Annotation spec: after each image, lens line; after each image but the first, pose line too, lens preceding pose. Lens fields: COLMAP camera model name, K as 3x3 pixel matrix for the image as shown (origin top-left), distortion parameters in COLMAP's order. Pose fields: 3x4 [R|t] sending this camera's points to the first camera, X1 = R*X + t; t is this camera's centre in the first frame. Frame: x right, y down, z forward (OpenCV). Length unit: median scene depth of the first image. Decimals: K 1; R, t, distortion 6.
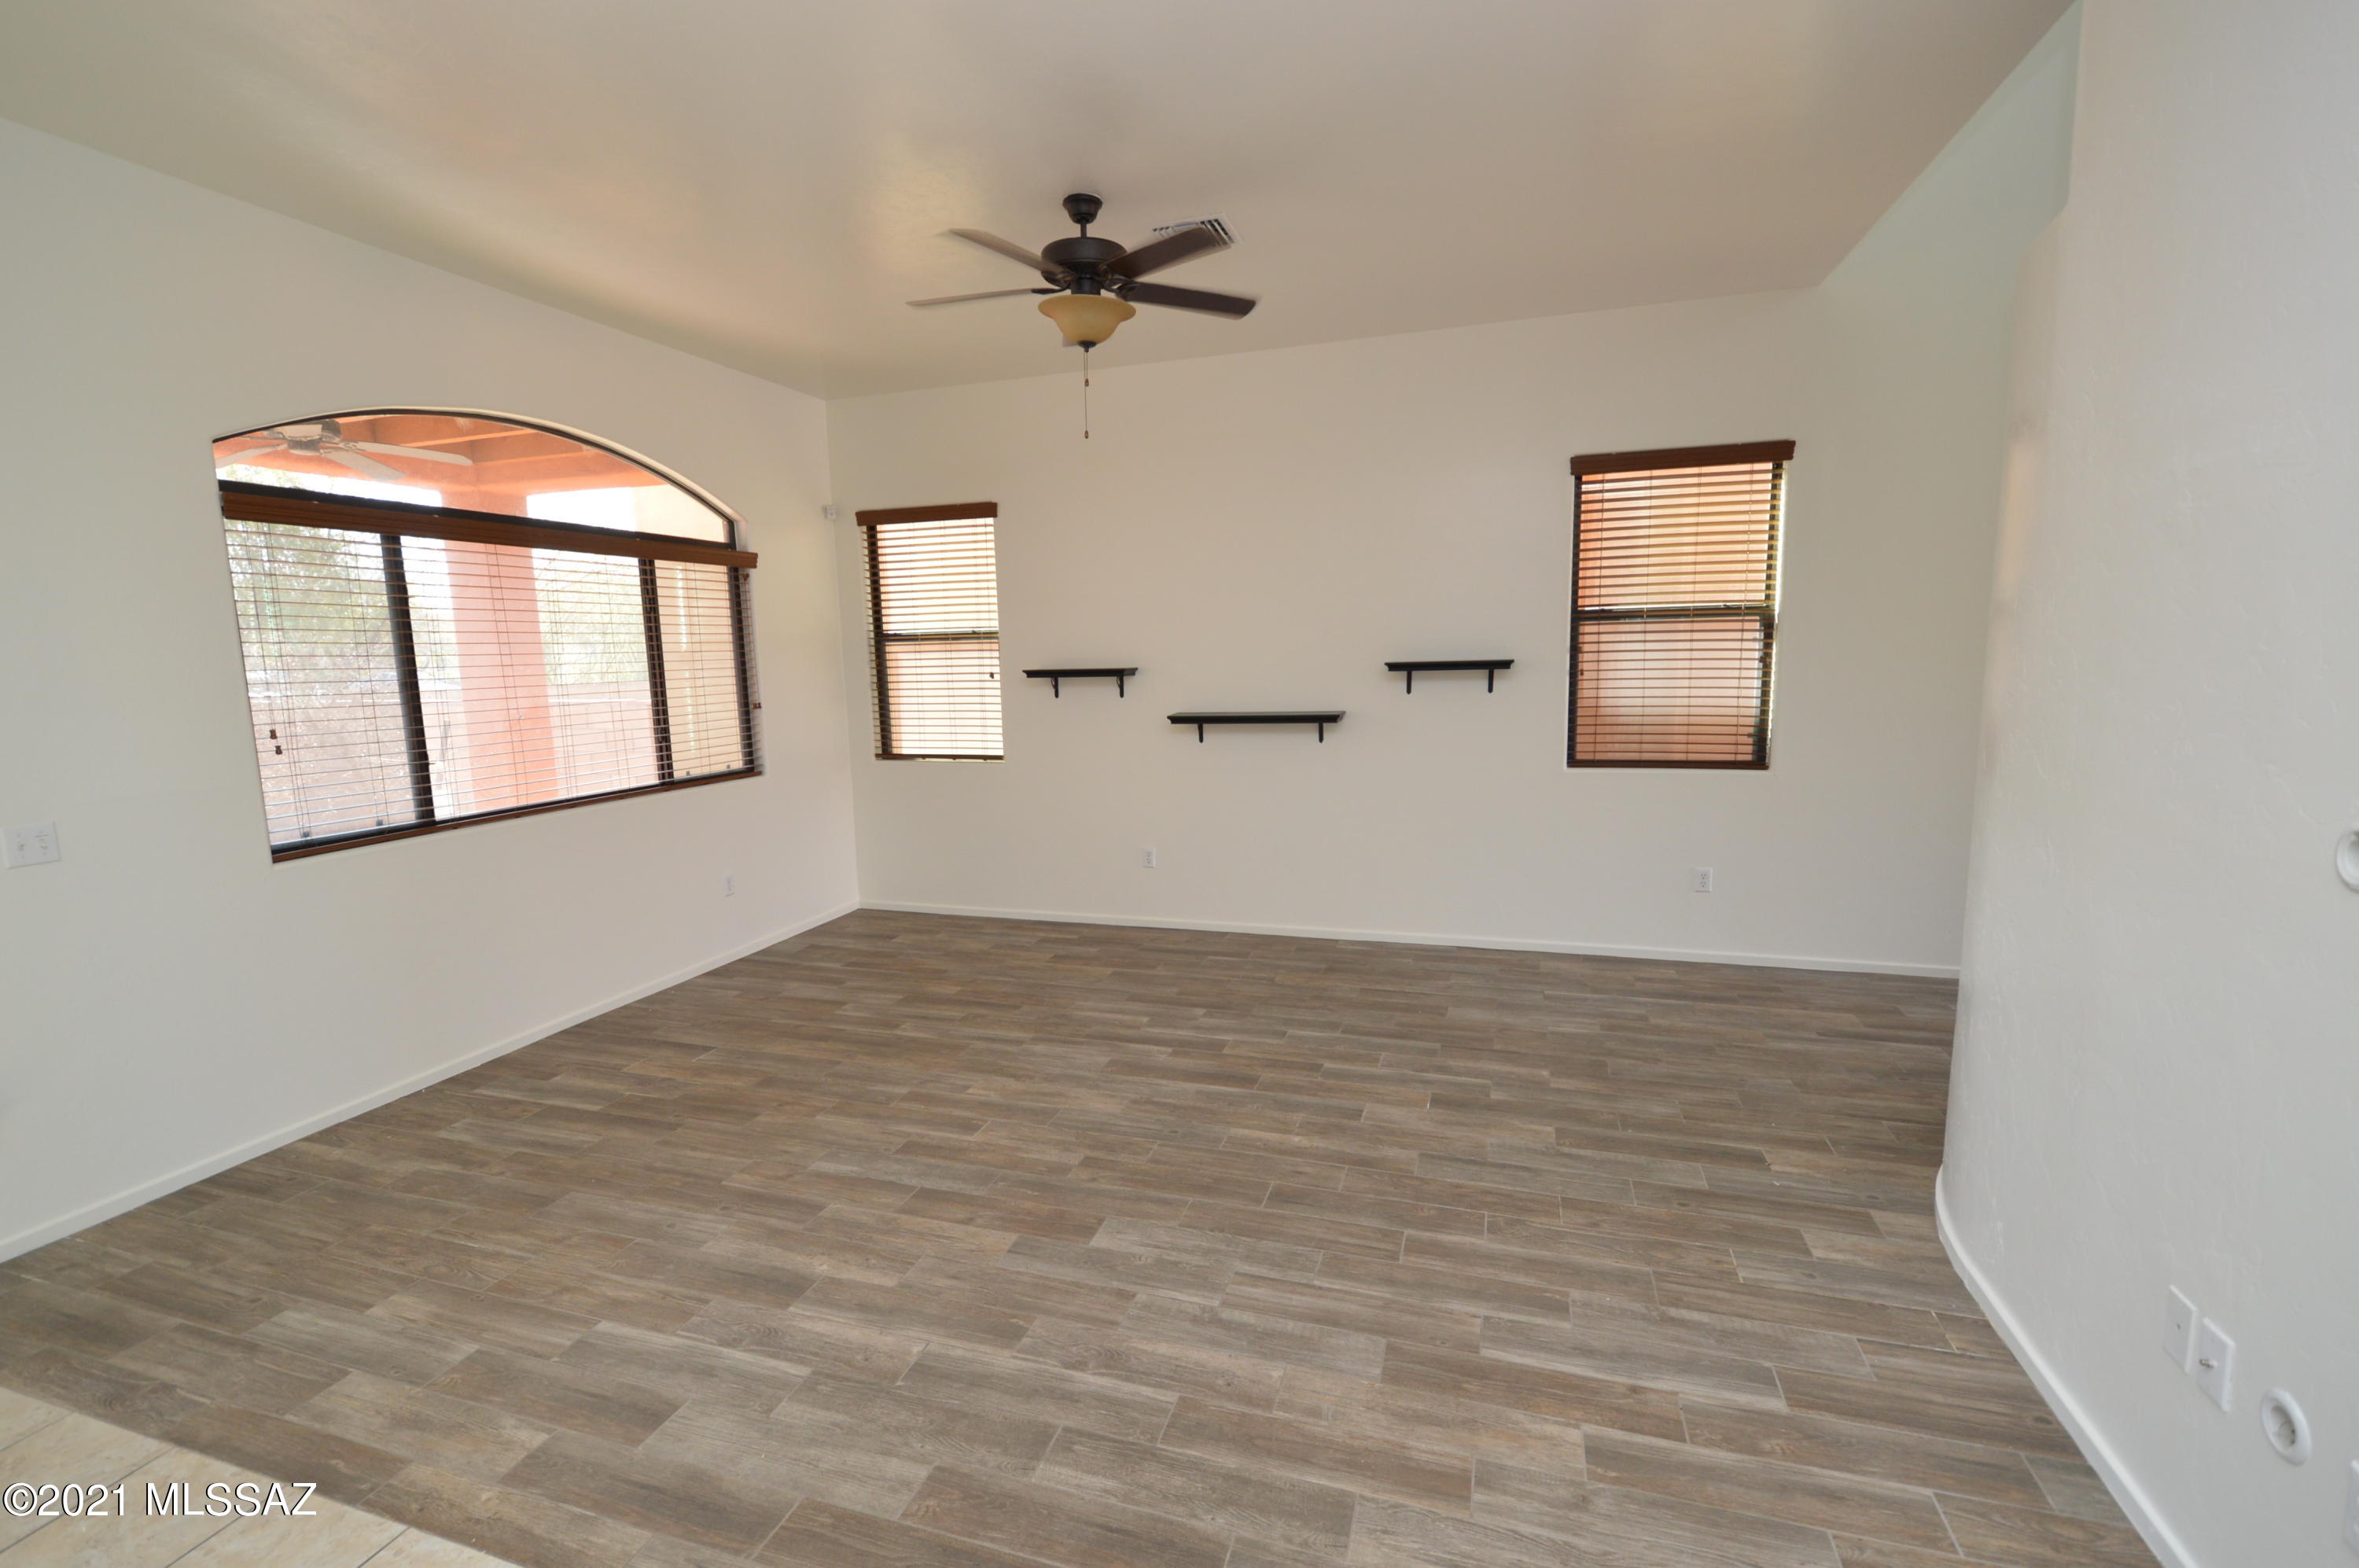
lens RADIAL K [[1040.4, 0, 1162.8], [0, 1040.4, 794.1], [0, 0, 1]] dist [0.002998, -0.001182]
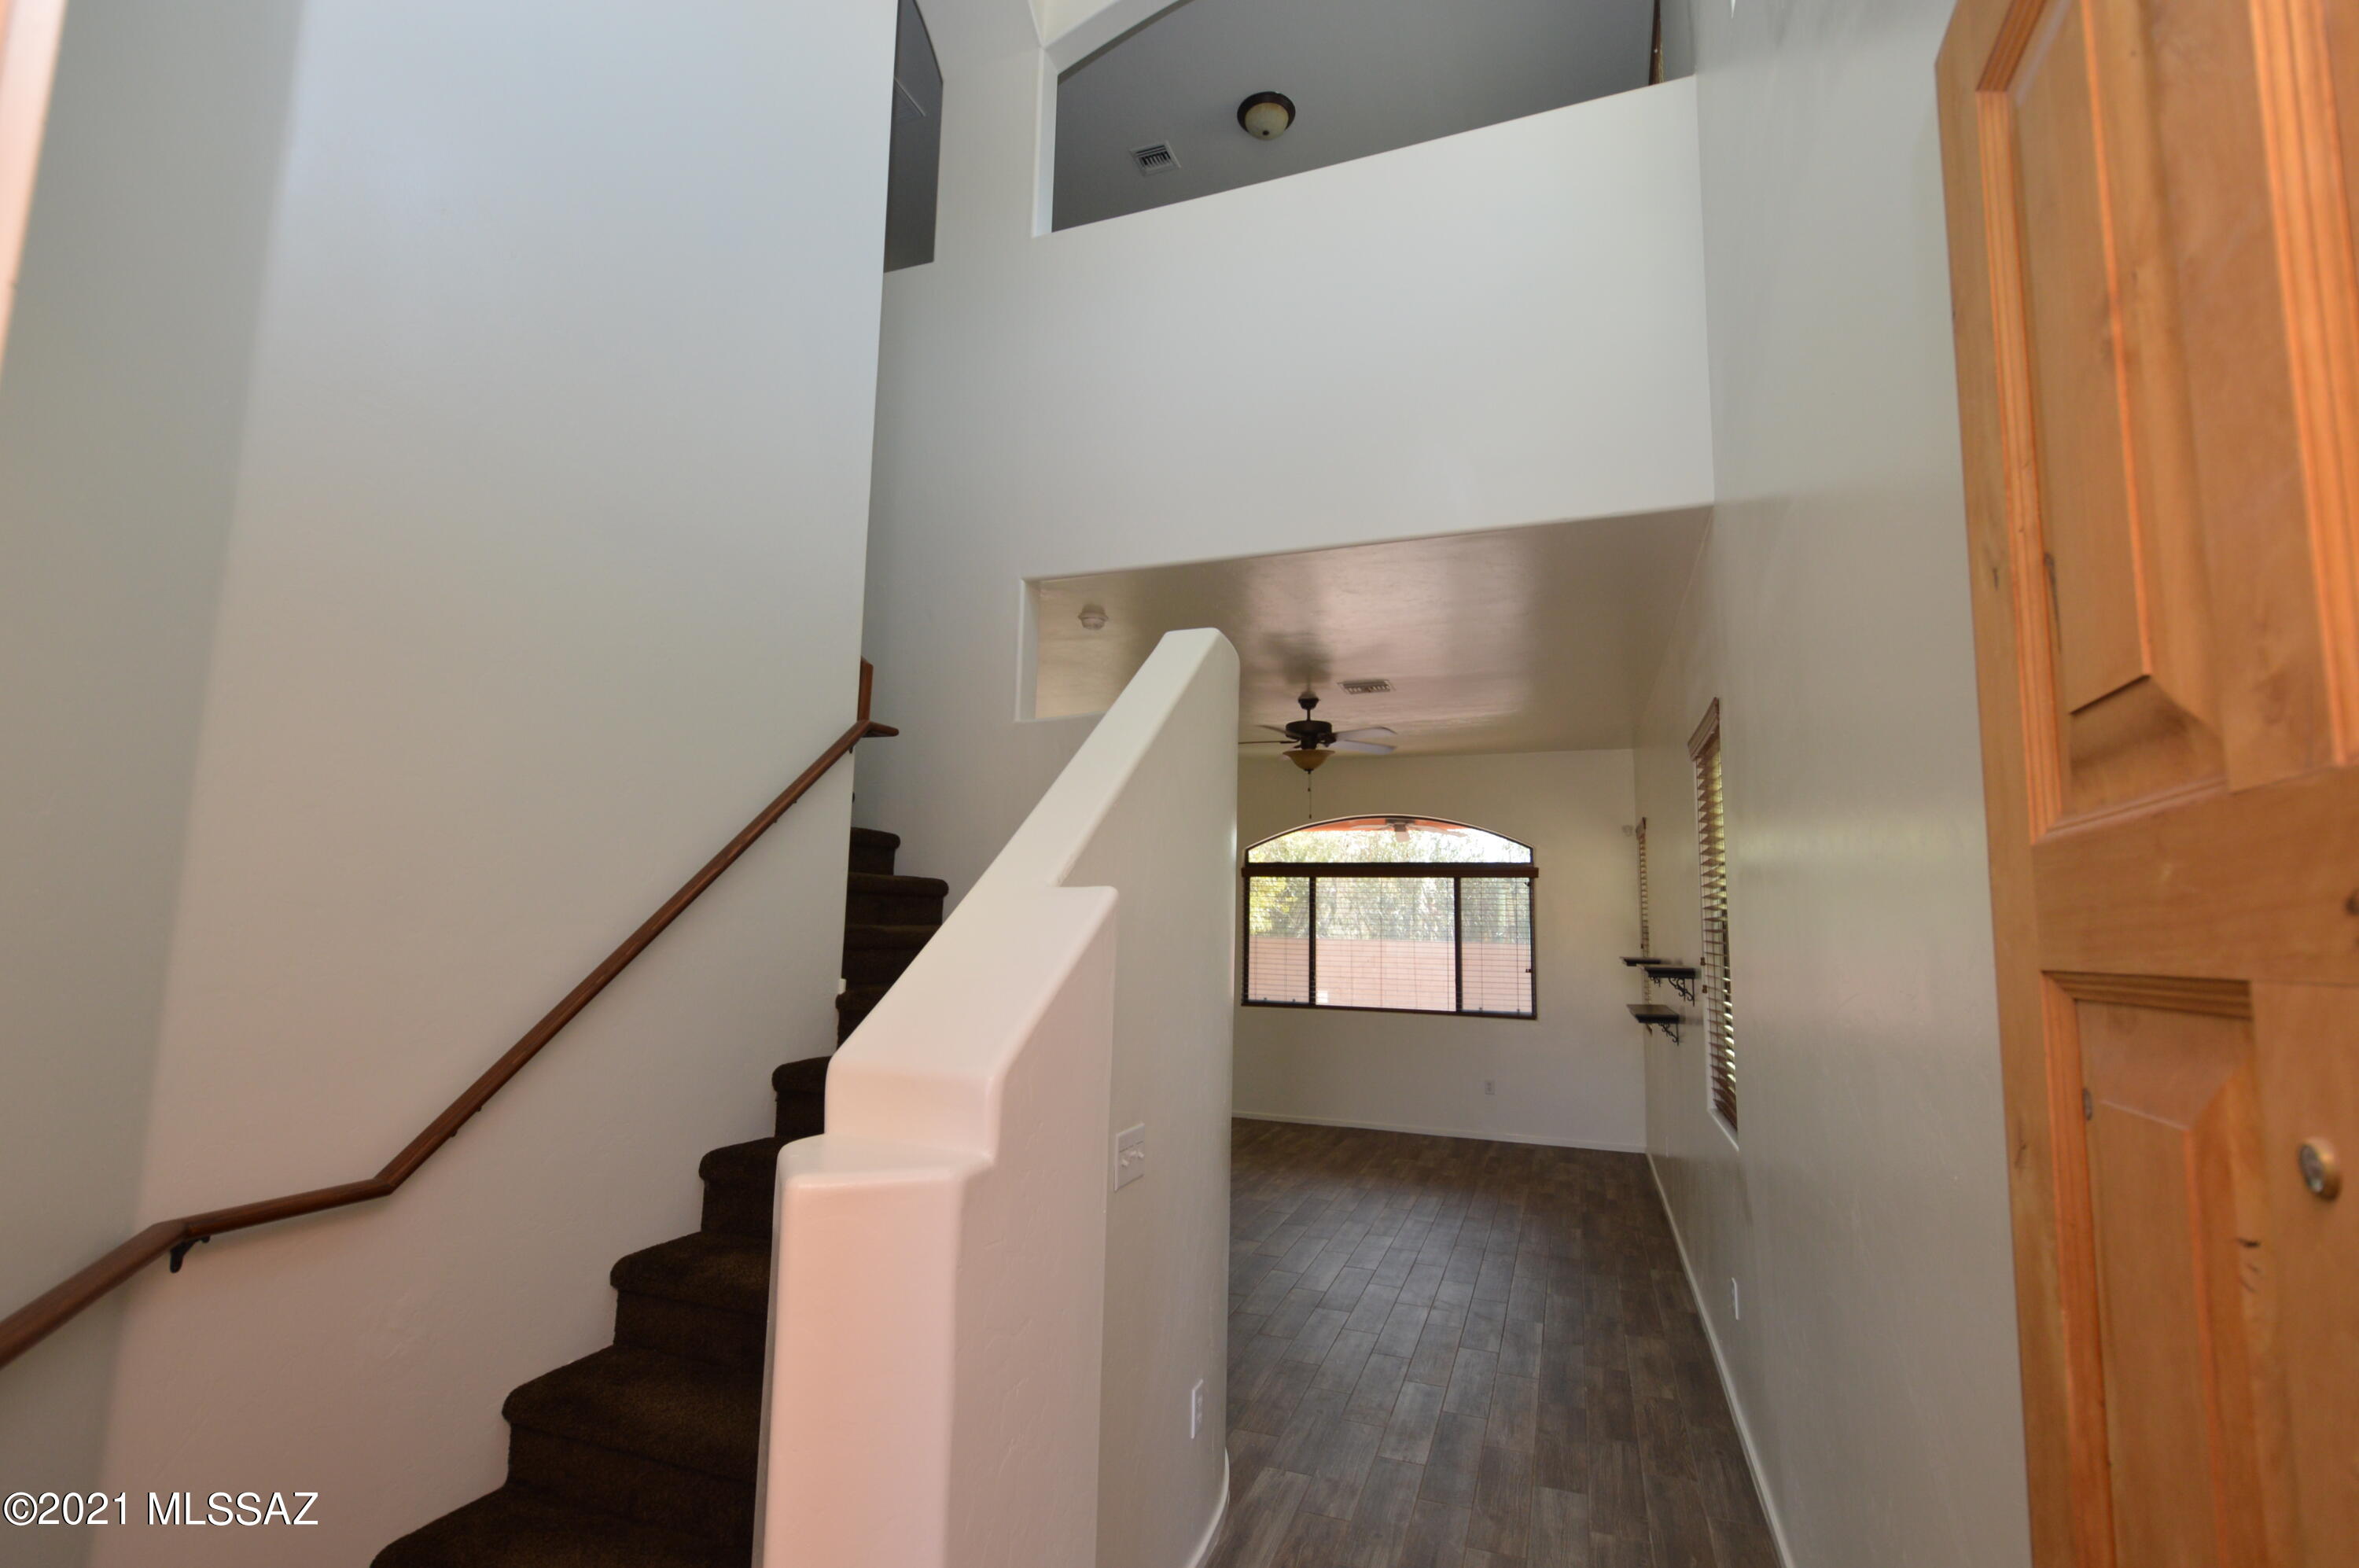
lens RADIAL K [[1037.4, 0, 1169.5], [0, 1037.4, 814.3], [0, 0, 1]] dist [0.041318, -0.000173]
pose [[-0.046538, -0.089292, -0.994918, 1.666250], [-0.157850, 0.984140, -0.080941, -0.153130], [0.986366, 0.153281, -0.059894, 0.822926]]
